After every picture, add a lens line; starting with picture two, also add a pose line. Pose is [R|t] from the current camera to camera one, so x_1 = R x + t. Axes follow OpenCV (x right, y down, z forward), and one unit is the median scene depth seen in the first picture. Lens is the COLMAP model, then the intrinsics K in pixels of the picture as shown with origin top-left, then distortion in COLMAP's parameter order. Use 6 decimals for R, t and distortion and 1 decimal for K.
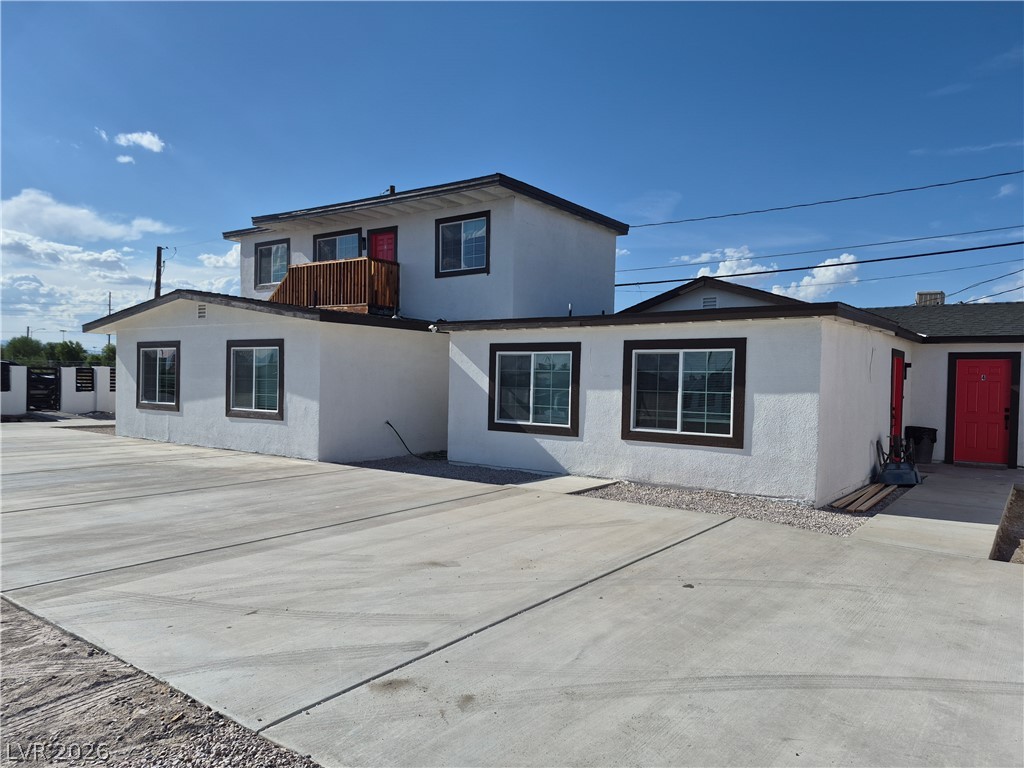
lens RADIAL K [[721.5, 0, 516.4], [0, 721.5, 387.6], [0, 0, 1]] dist [0.035839, -0.039664]
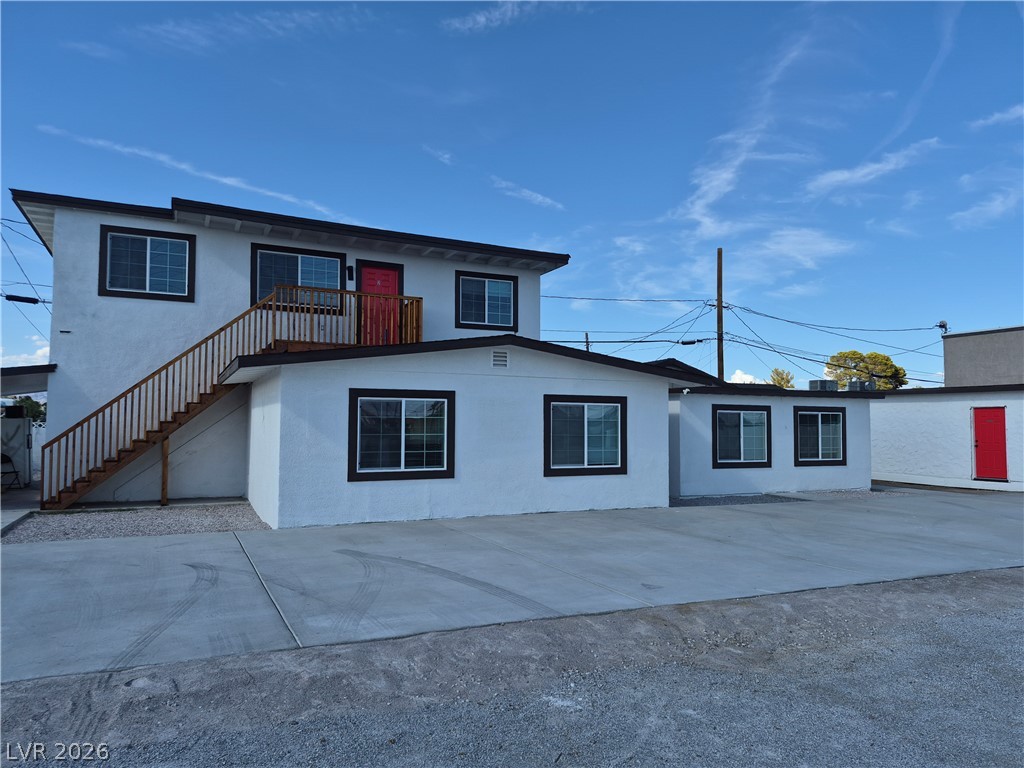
lens RADIAL K [[721.5, 0, 509.0], [0, 721.5, 386.4], [0, 0, 1]] dist [0.035839, -0.039664]
pose [[0.481334, 0.028942, 0.876059, -0.643987], [0.010052, 0.999207, -0.038534, -0.021094], [-0.876480, 0.027354, 0.480661, 0.311091]]
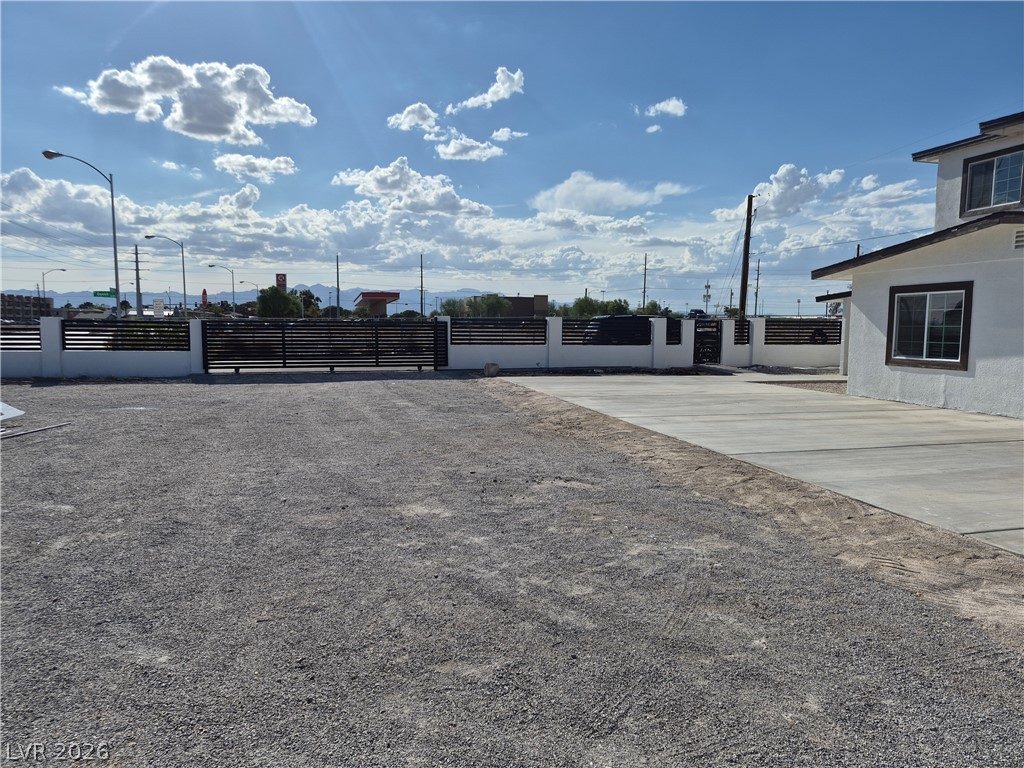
lens RADIAL K [[721.5, 0, 508.3], [0, 721.5, 387.5], [0, 0, 1]] dist [0.035839, -0.039664]
pose [[0.776650, 0.033036, -0.629066, -0.199436], [0.009634, 0.997884, 0.064299, -0.002650], [0.629859, -0.055998, 0.774688, 0.037039]]
